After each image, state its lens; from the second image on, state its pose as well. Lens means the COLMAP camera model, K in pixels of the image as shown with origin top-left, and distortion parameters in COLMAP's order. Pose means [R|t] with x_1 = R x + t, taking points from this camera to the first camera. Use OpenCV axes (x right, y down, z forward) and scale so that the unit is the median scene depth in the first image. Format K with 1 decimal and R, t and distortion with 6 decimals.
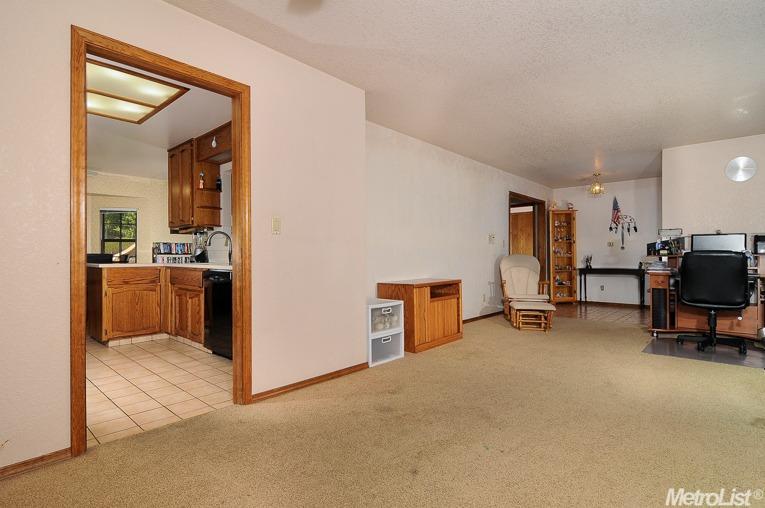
lens RADIAL K [[393.5, 0, 382.3], [0, 393.5, 252.9], [0, 0, 1]] dist [-0.000475, 0.000137]
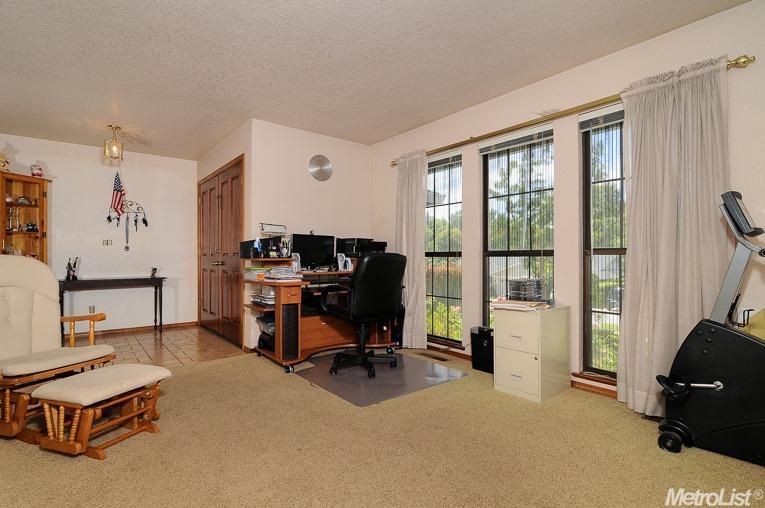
lens RADIAL K [[393.5, 0, 386.4], [0, 393.5, 252.8], [0, 0, 1]] dist [-0.000475, 0.000137]
pose [[0.202118, 0.004347, 0.979352, 0.019778], [0.002616, 0.999984, -0.004979, 0.000819], [-0.979358, 0.003568, 0.202103, 0.407477]]
